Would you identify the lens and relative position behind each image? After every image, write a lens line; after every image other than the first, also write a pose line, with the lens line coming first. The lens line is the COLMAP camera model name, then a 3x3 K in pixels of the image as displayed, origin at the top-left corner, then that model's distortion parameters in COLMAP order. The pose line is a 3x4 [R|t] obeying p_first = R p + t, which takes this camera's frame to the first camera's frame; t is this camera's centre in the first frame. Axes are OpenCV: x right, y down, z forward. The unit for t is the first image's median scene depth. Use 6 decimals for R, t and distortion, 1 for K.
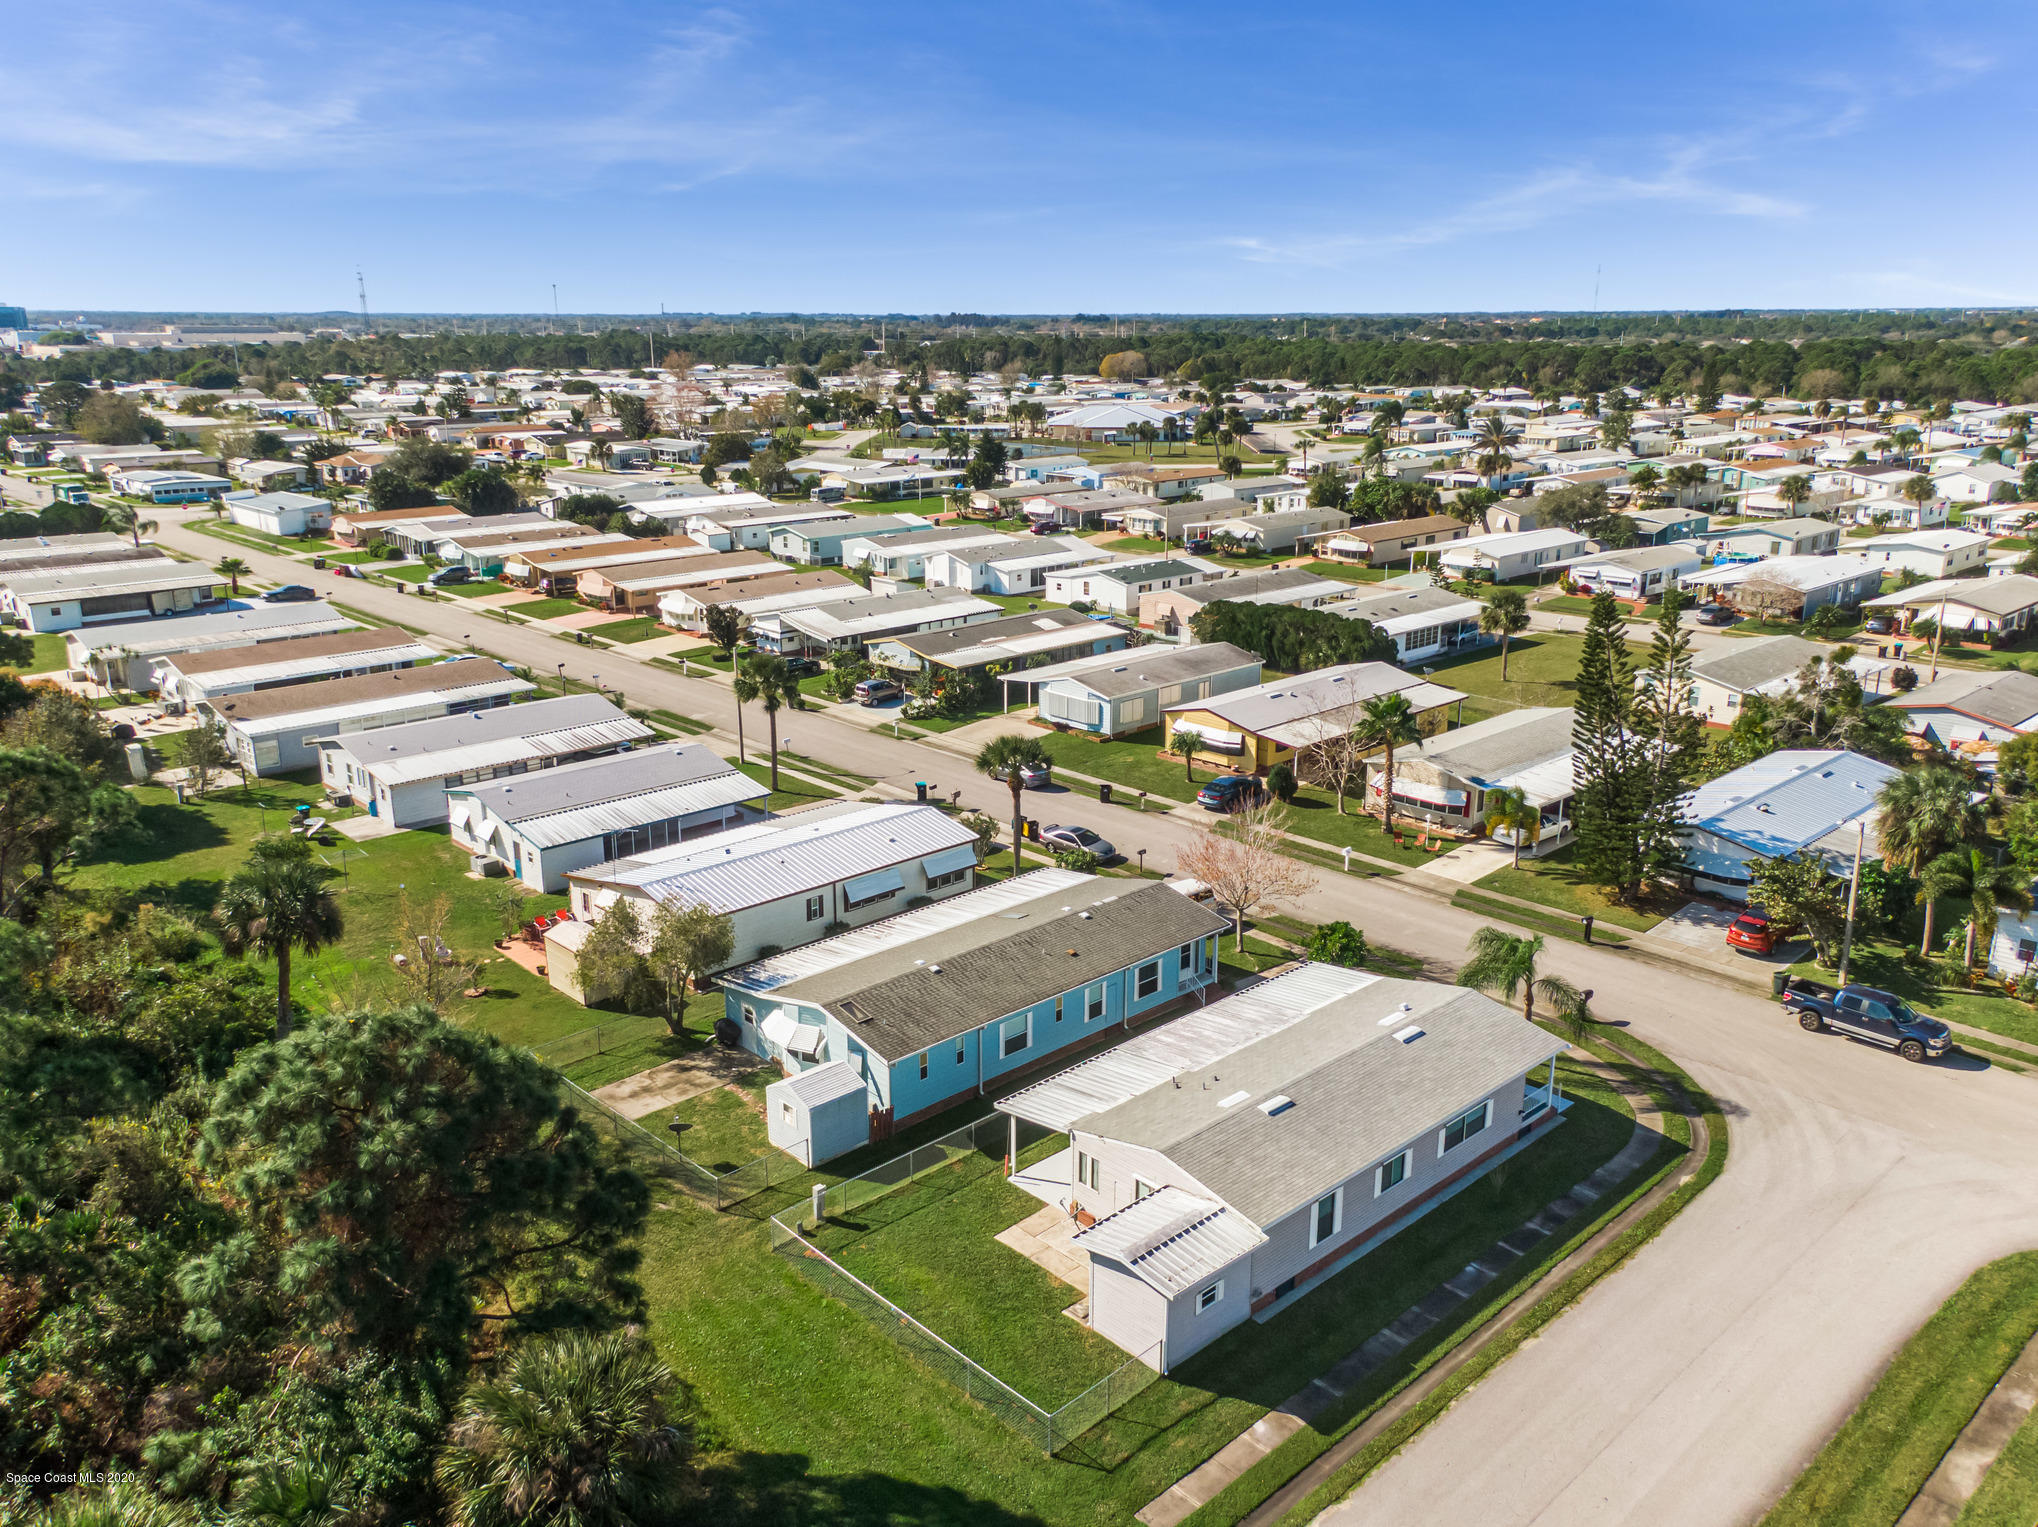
lens RADIAL K [[1605.1, 0, 1022.4], [0, 1605.1, 773.1], [0, 0, 1]] dist [0.049951, -0.088527]
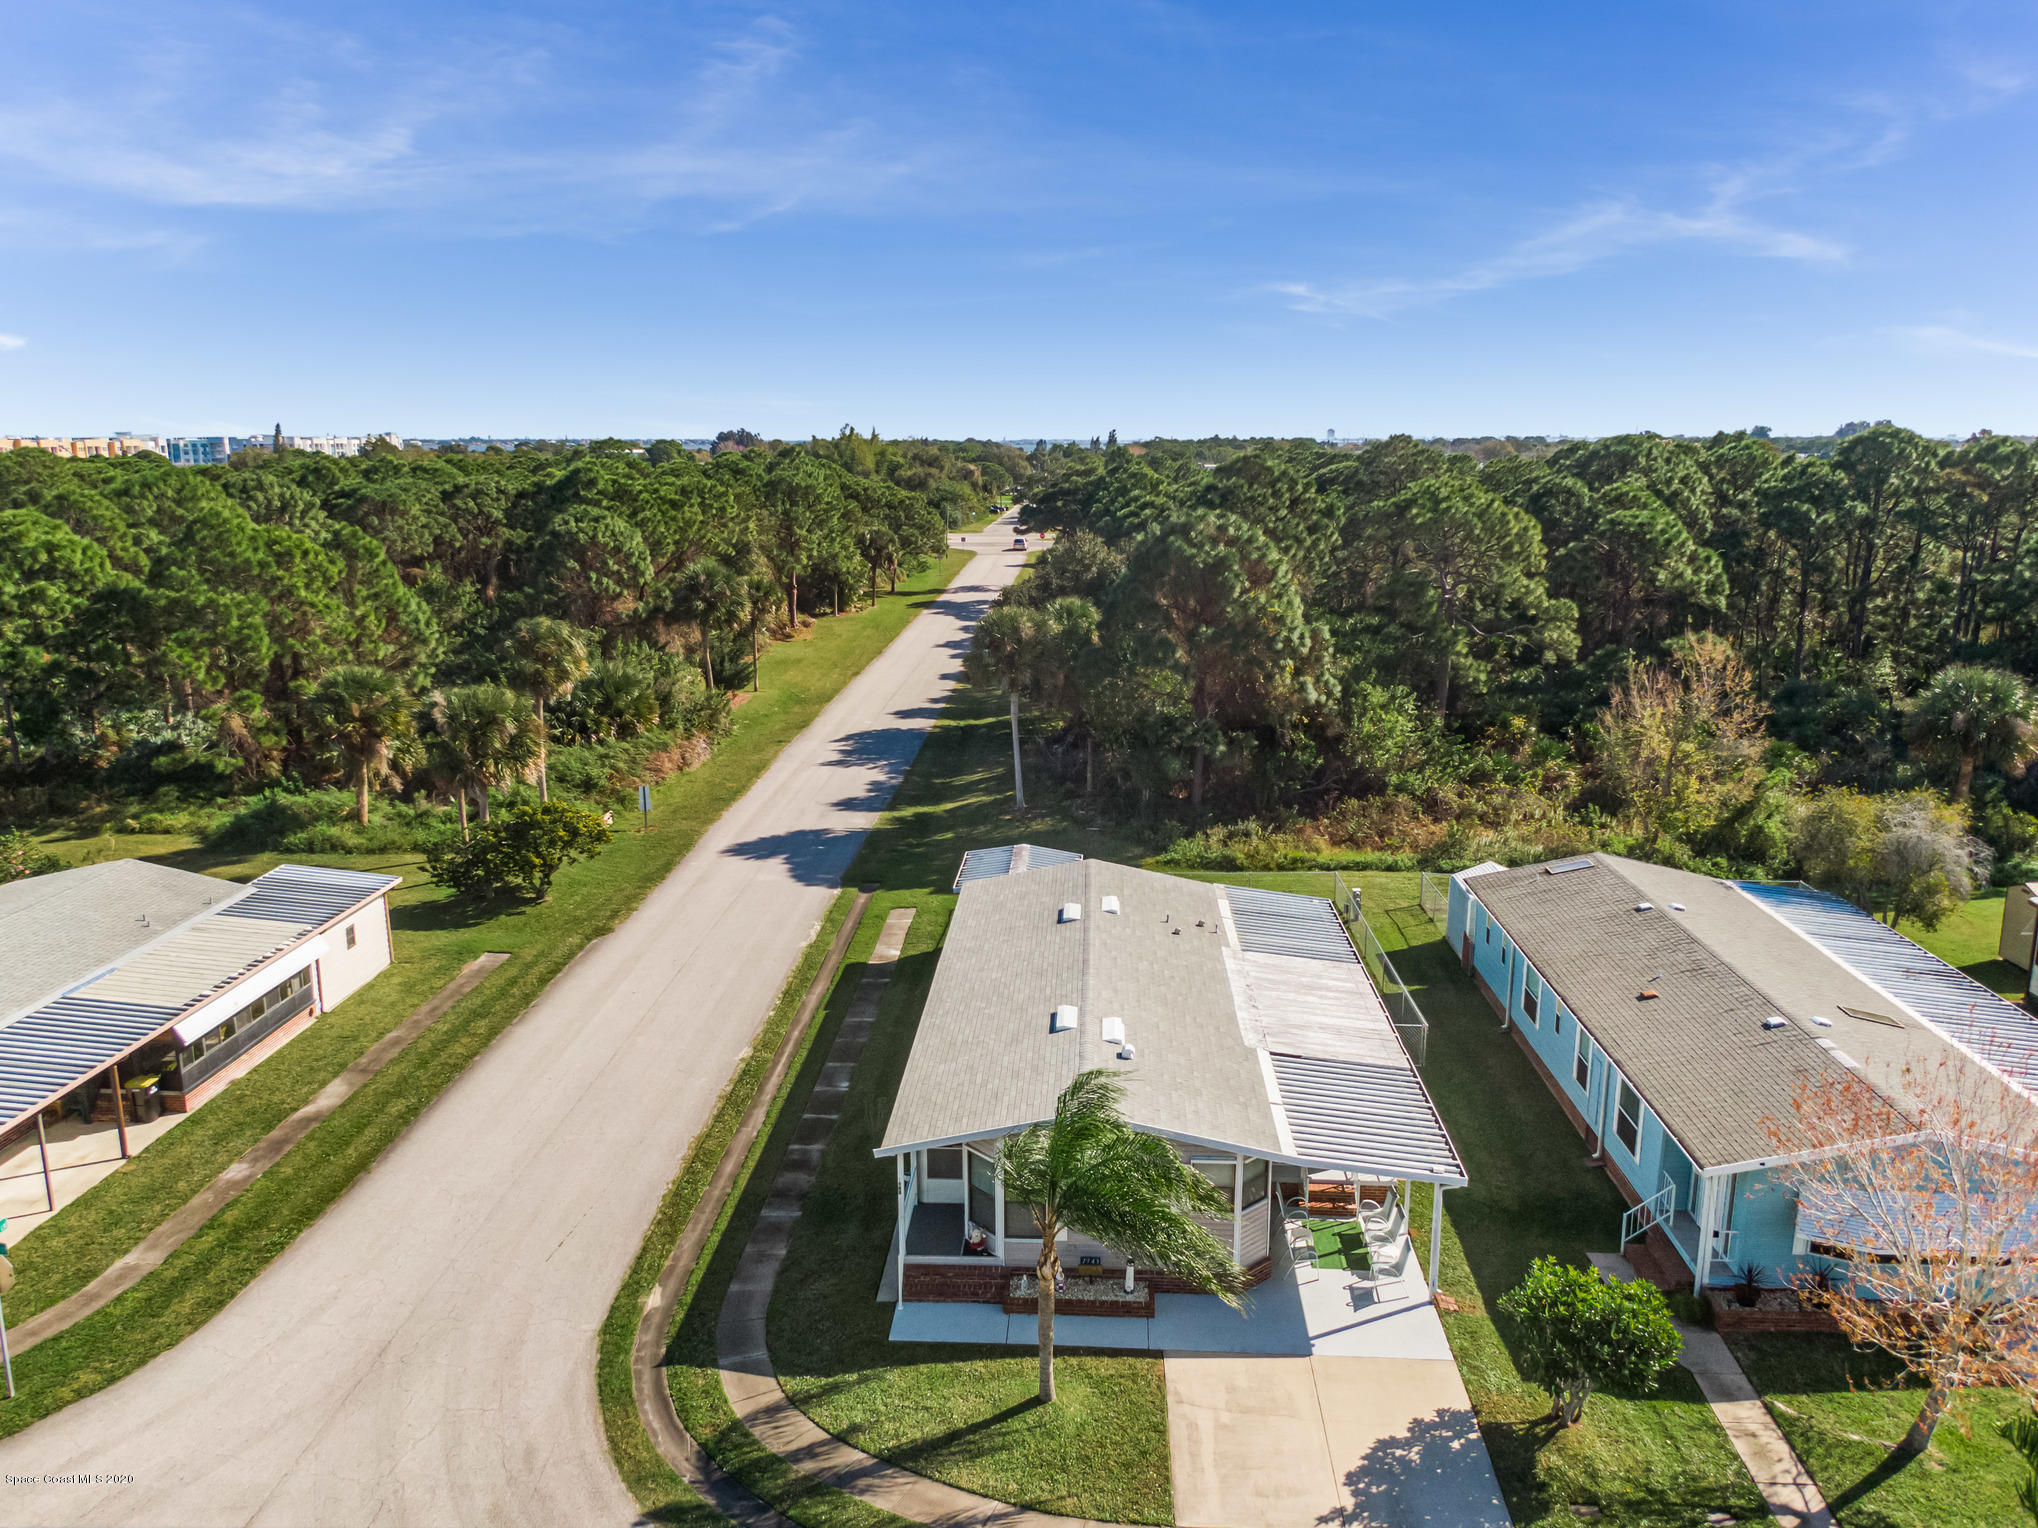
lens RADIAL K [[1491.1, 0, 1023.5], [0, 1491.1, 770.3], [0, 0, 1]] dist [0.042613, -0.066568]
pose [[-0.728421, 0.151877, -0.668084, 0.667580], [-0.188913, 0.892796, 0.408935, -0.175269], [0.658570, 0.424087, -0.621640, 1.387075]]
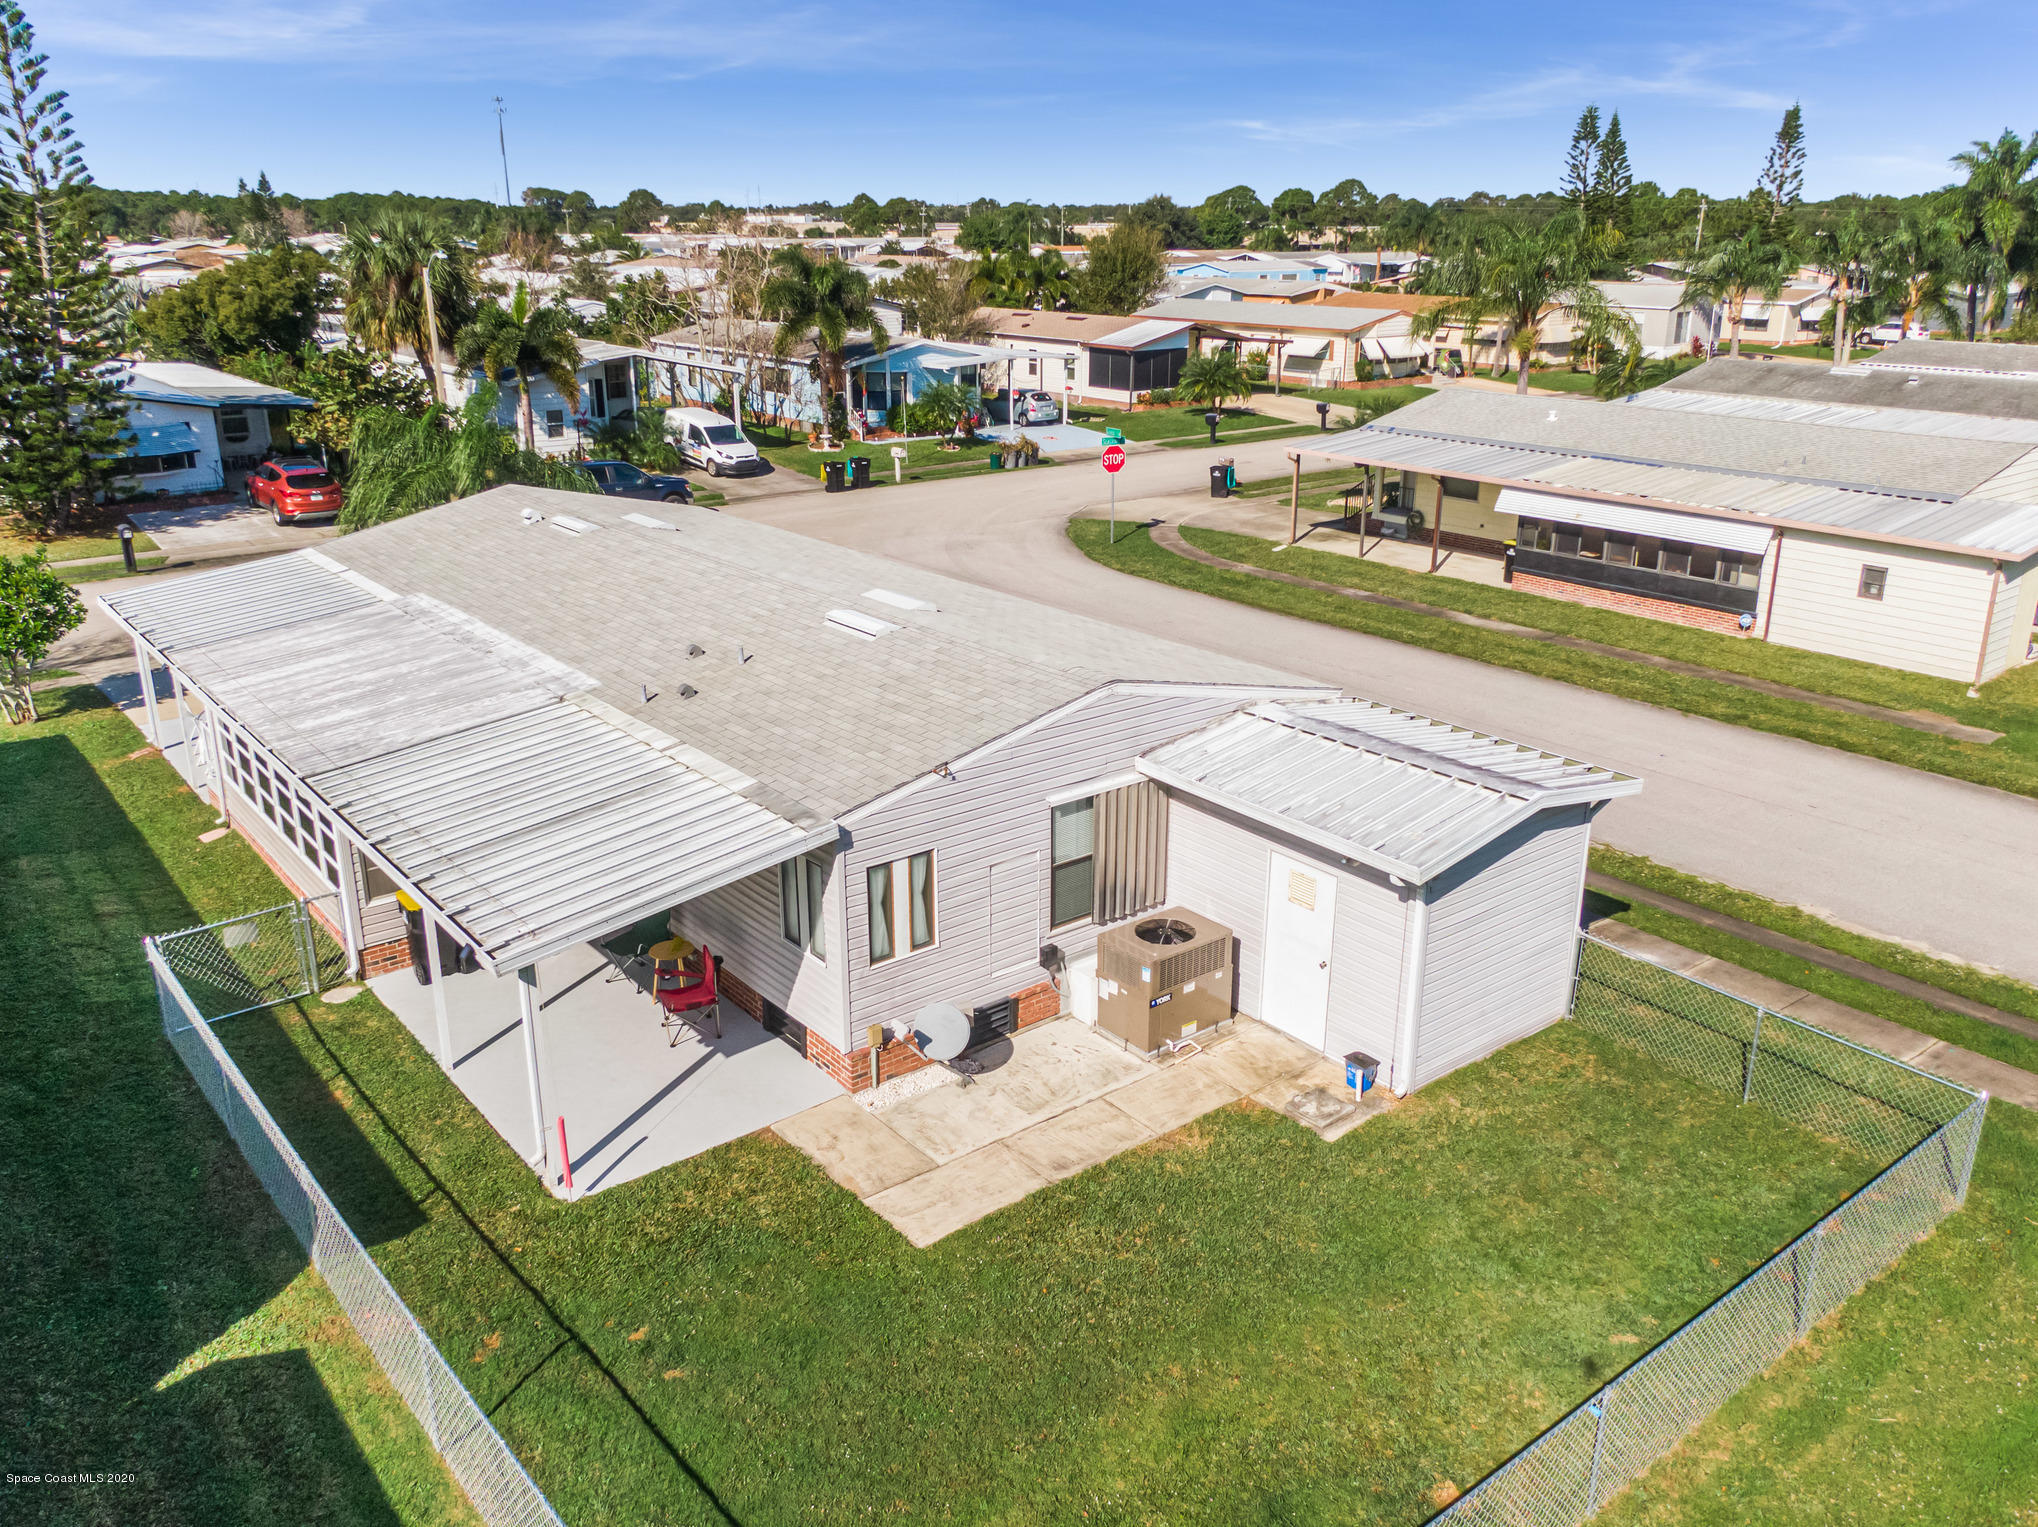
lens RADIAL K [[1591.1, 0, 1019.0], [0, 1591.1, 763.5], [0, 0, 1]] dist [0.023333, -0.004307]
pose [[0.092289, -0.323472, 0.941726, -0.250606], [0.275748, 0.917077, 0.287982, 0.129350], [-0.956789, 0.233102, 0.173833, 0.863961]]
